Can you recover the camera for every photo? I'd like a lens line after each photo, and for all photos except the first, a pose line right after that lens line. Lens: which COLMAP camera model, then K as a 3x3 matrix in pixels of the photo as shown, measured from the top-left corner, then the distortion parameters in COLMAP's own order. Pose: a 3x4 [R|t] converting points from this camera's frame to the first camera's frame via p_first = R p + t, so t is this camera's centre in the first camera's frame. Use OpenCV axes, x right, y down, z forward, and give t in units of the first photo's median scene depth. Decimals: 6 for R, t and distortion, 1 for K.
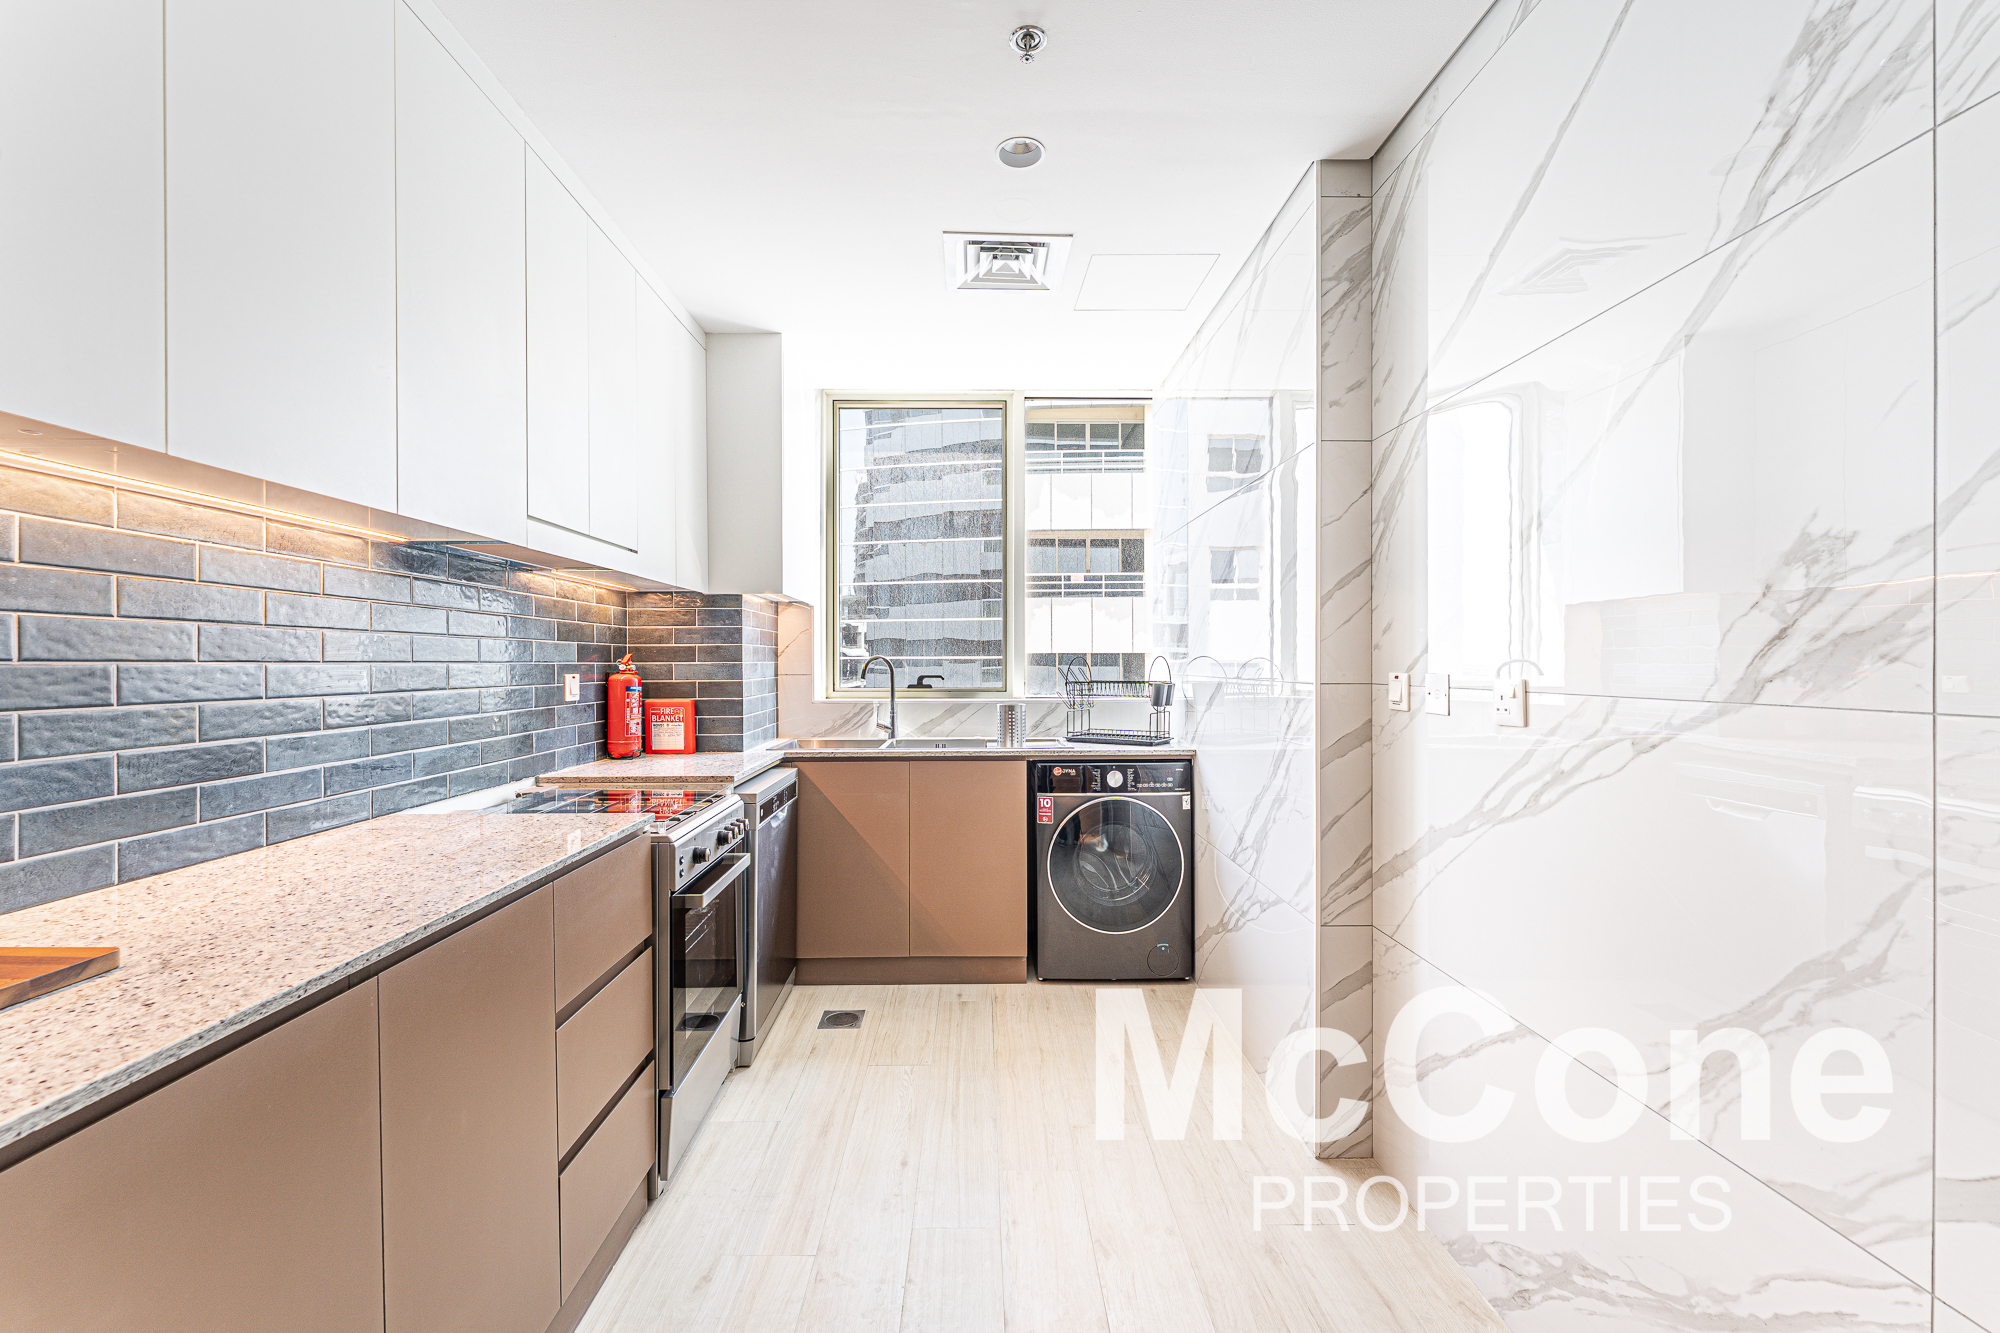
lens RADIAL K [[817.9, 0, 989.6], [0, 817.9, 665.4], [0, 0, 1]] dist [0.003554, 0.000838]
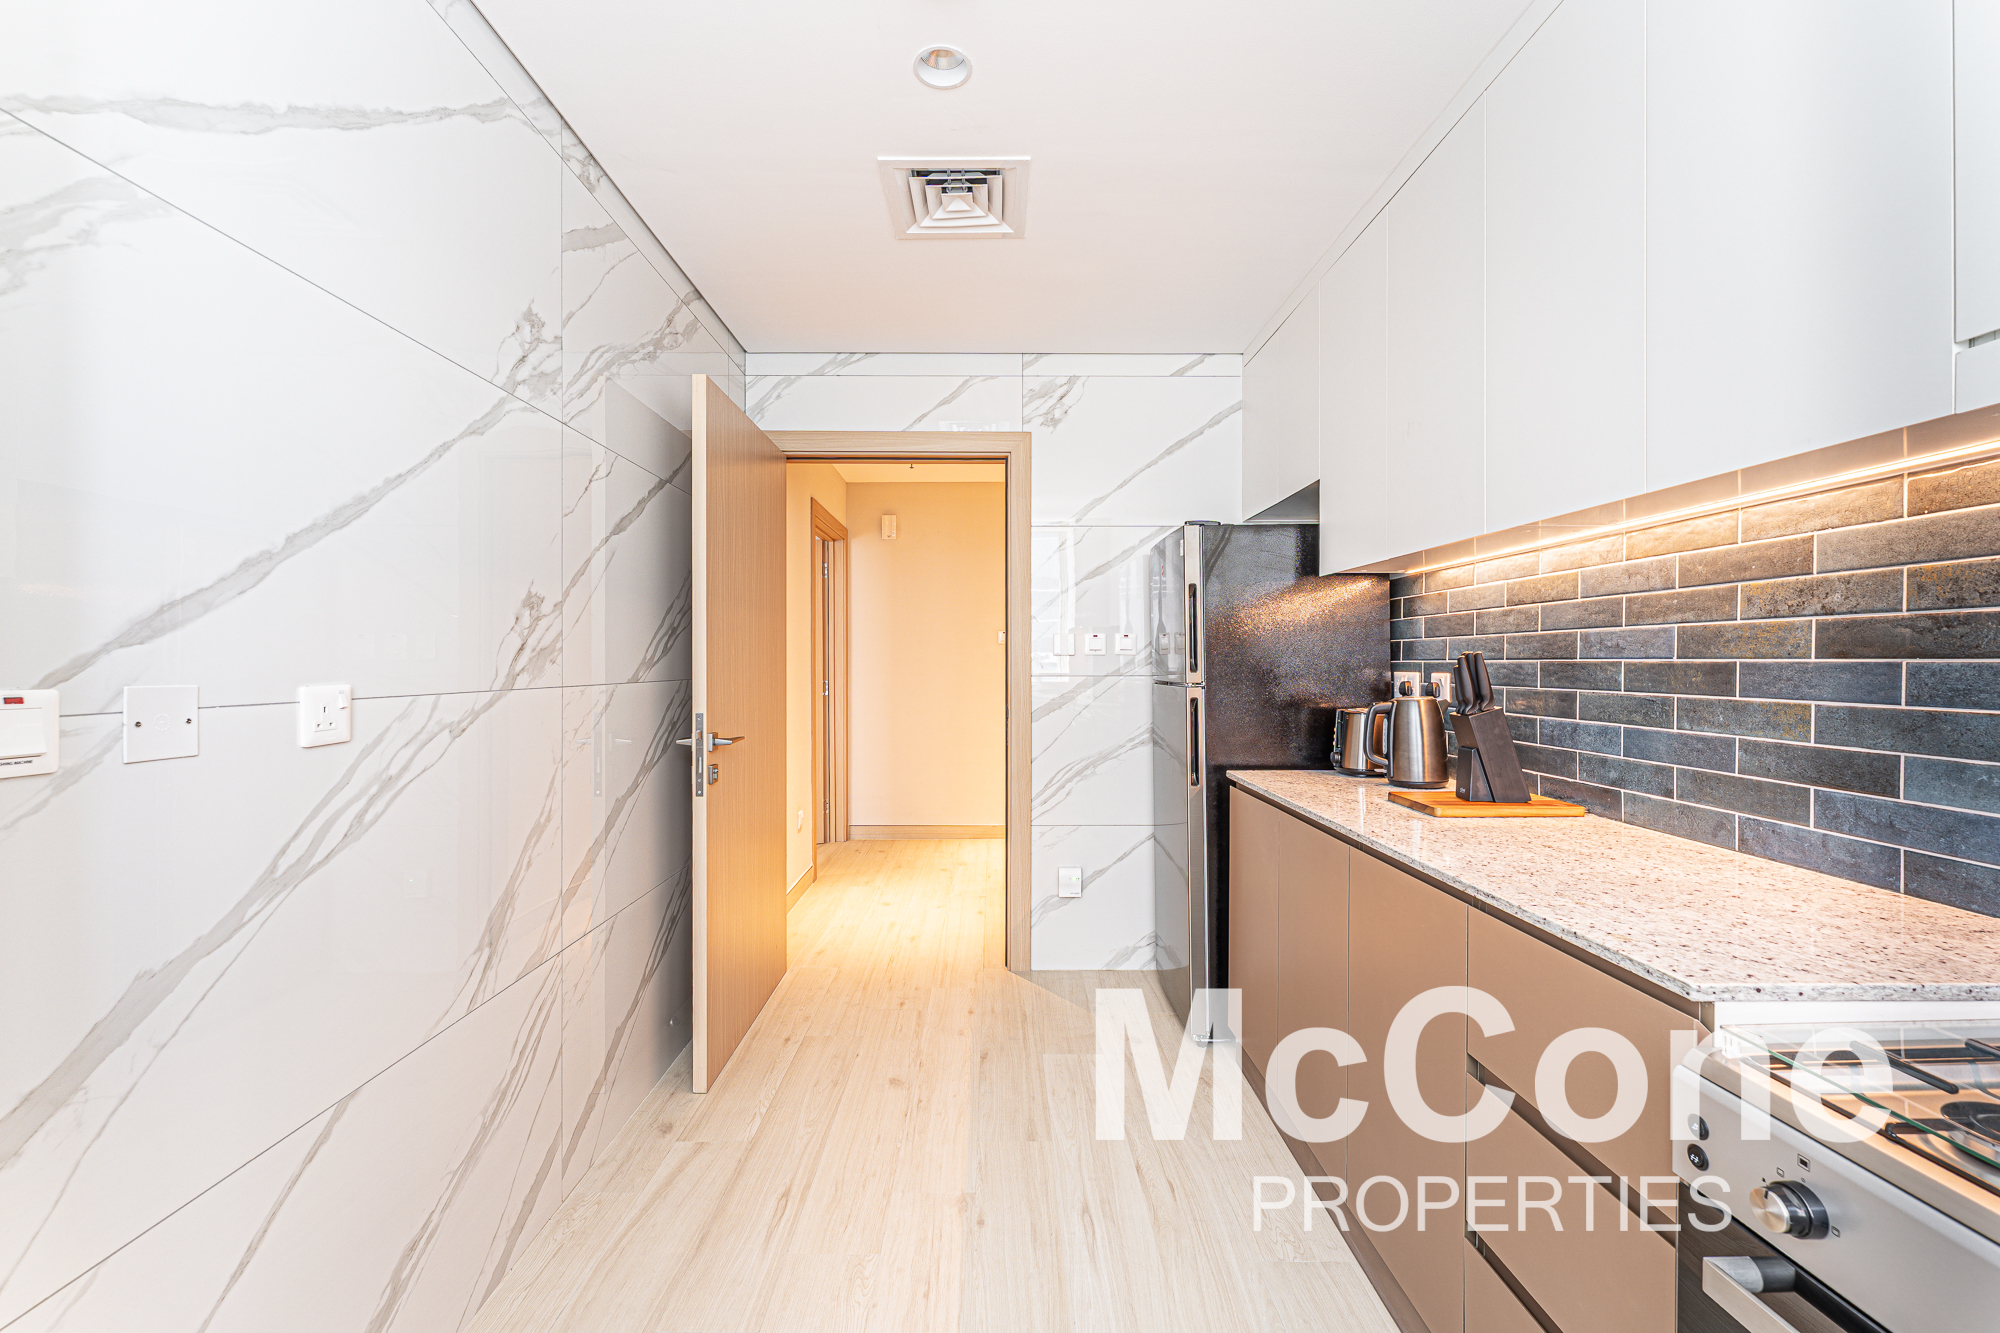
lens RADIAL K [[817.9, 0, 1006.4], [0, 817.9, 662.6], [0, 0, 1]] dist [0.003554, 0.000838]
pose [[-0.999991, 0.004335, -0.000415, -0.031899], [0.004333, 0.999981, 0.004423, -0.007653], [0.000434, 0.004421, -0.999990, 2.223109]]
